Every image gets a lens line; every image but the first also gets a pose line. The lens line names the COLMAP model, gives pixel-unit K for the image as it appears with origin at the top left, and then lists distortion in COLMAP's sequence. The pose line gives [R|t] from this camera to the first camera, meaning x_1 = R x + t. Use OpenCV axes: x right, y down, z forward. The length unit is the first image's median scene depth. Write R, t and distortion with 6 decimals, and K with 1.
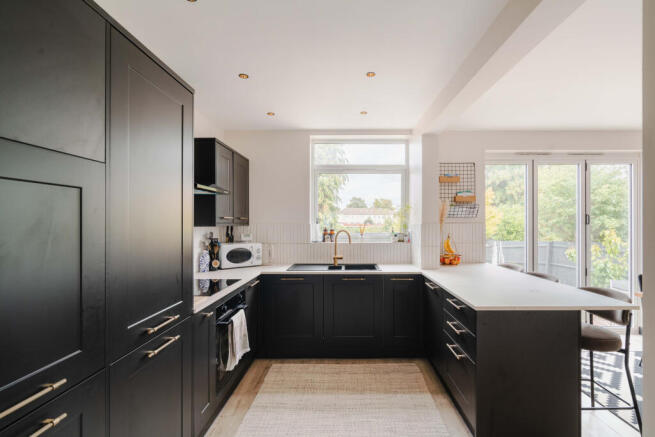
lens RADIAL K [[295.8, 0, 326.4], [0, 295.8, 212.9], [0, 0, 1]] dist [-0.007743, -0.000370]
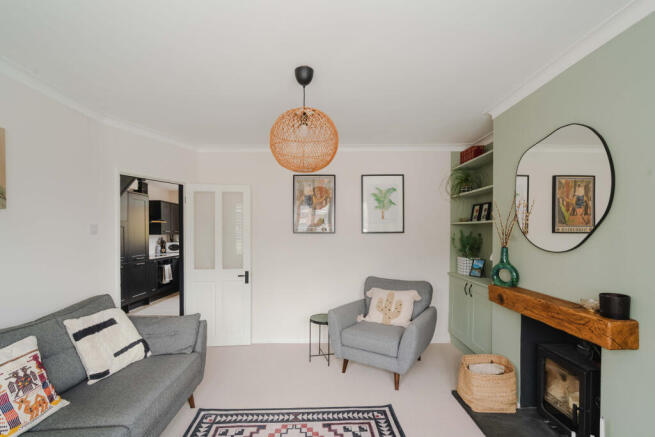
lens RADIAL K [[295.8, 0, 326.3], [0, 295.8, 222.0], [0, 0, 1]] dist [-0.007743, -0.000370]
pose [[0.998470, 0.001875, 0.055273, 0.784530], [-0.001811, 0.999998, -0.001209, -0.053461], [-0.055275, 0.001107, 0.998471, -1.409001]]
